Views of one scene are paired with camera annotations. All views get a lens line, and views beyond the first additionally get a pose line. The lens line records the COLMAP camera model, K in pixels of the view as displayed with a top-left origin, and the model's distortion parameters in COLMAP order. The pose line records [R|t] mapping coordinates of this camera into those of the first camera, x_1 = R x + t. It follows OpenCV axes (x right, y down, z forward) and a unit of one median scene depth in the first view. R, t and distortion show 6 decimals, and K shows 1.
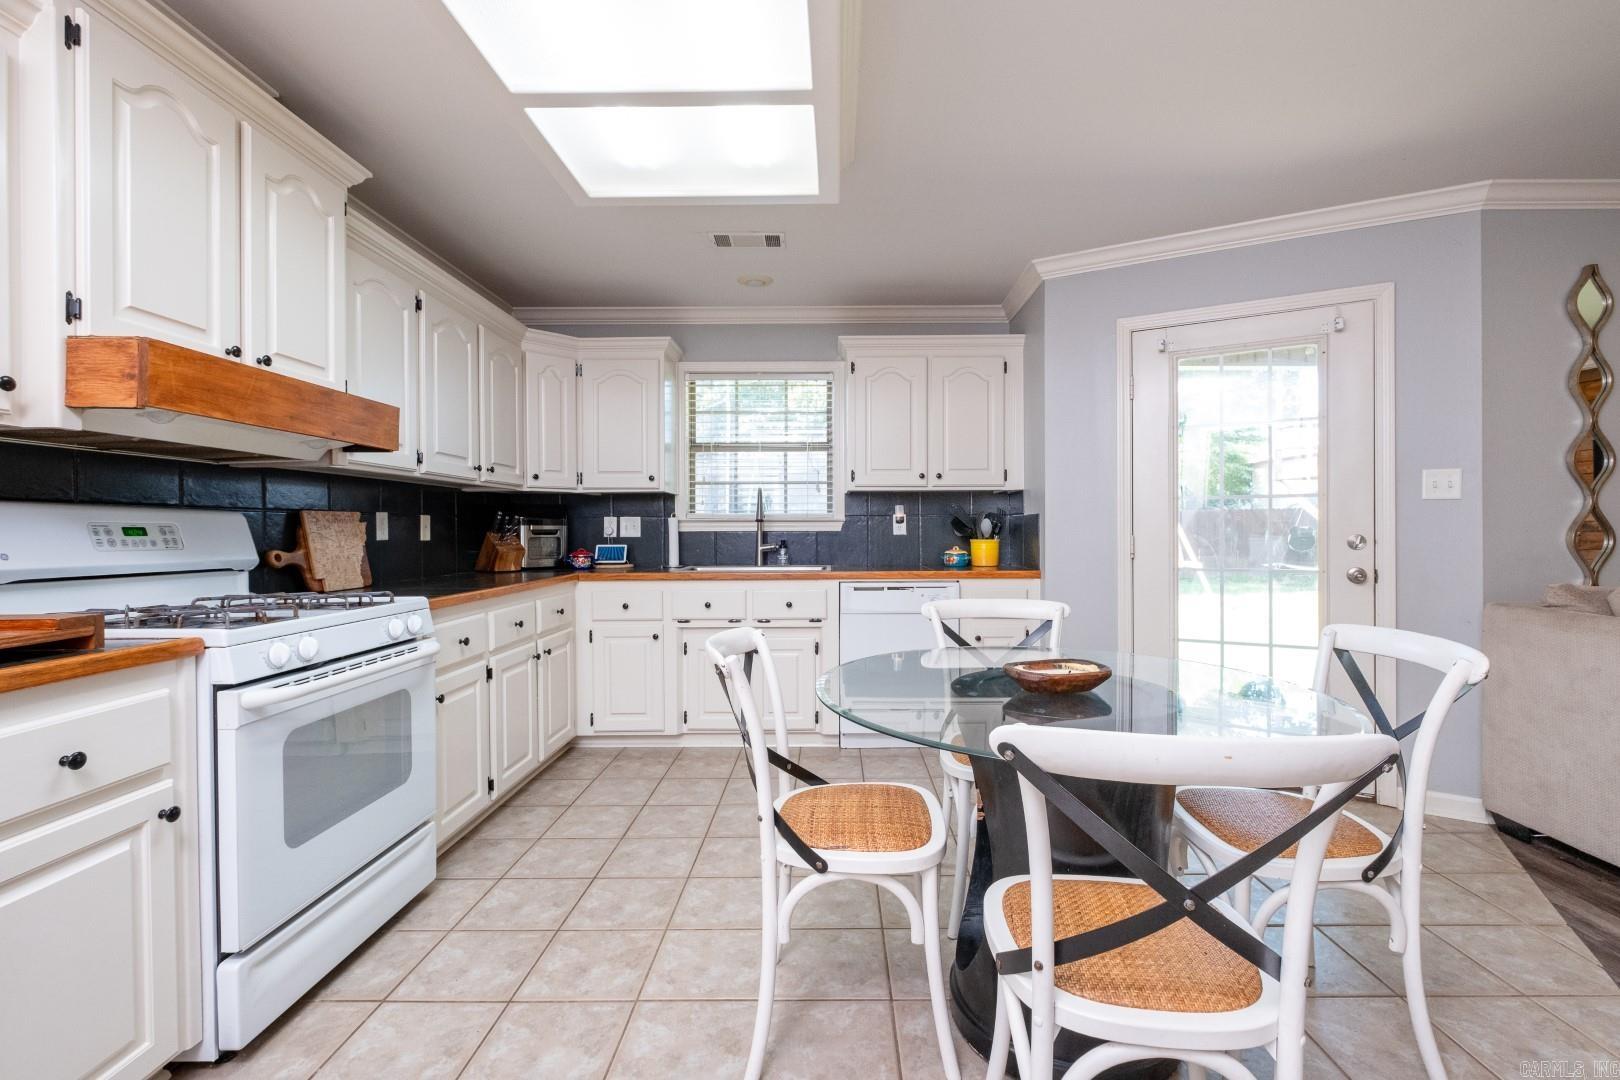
lens RADIAL K [[699.4, 0, 824.6], [0, 699.4, 534.4], [0, 0, 1]] dist [-0.001869, -0.003894]
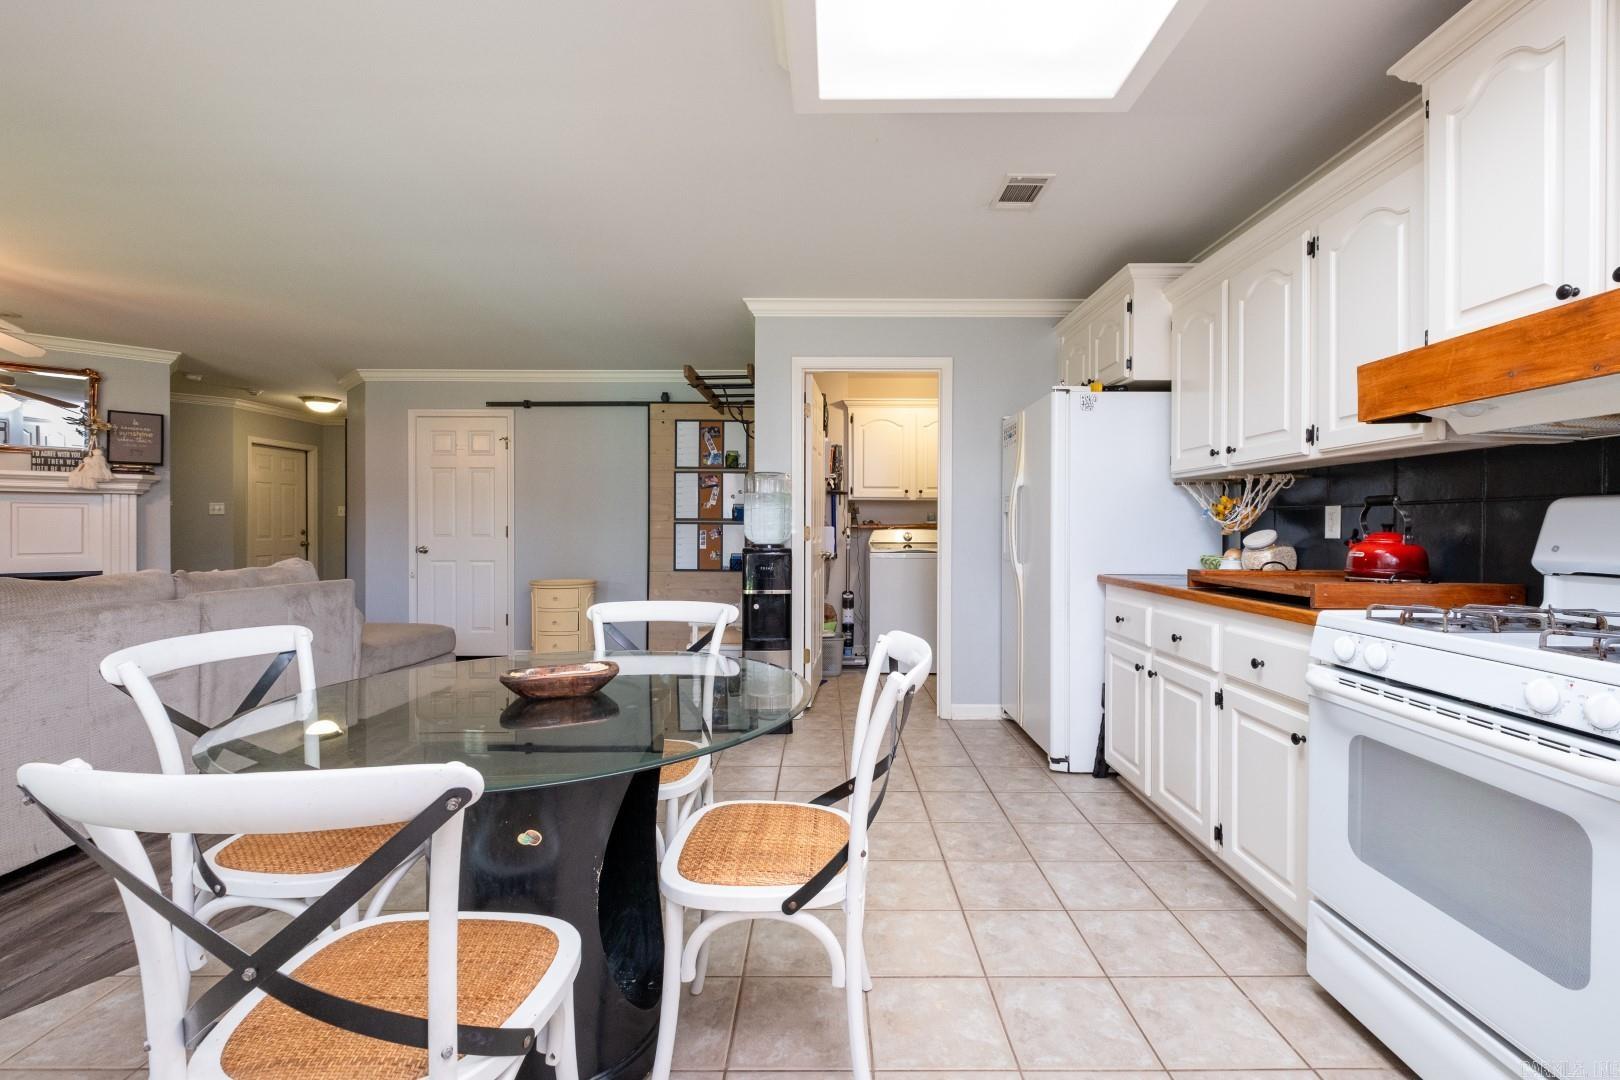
lens RADIAL K [[699.4, 0, 830.4], [0, 699.4, 524.9], [0, 0, 1]] dist [-0.001869, -0.003894]
pose [[-0.999902, 0.003170, -0.013653, -0.012272], [0.003092, 0.999978, 0.005792, -0.006818], [0.013671, 0.005749, -0.999890, 0.934981]]
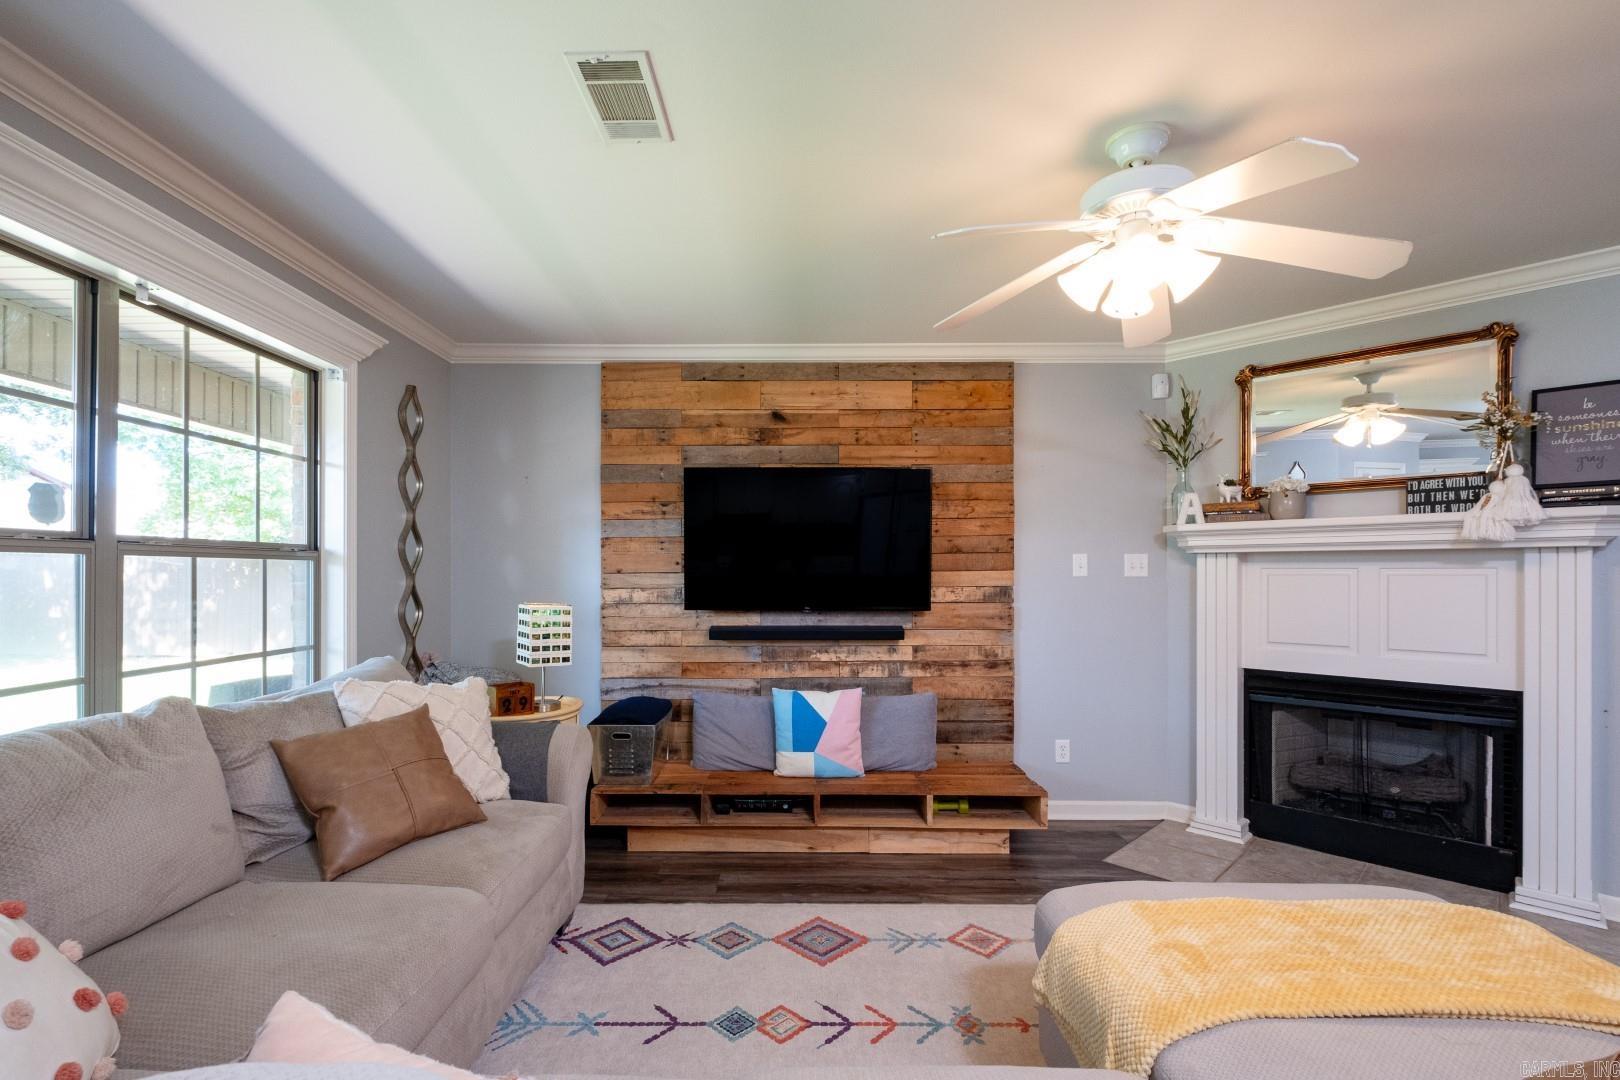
lens RADIAL K [[699.4, 0, 802.7], [0, 699.4, 572.3], [0, 0, 1]] dist [-0.001869, -0.003894]
pose [[0.011983, 0.007336, 0.999901, 0.727949], [0.004911, 0.999961, -0.007396, -0.040963], [-0.999916, 0.004999, 0.011946, 0.234808]]
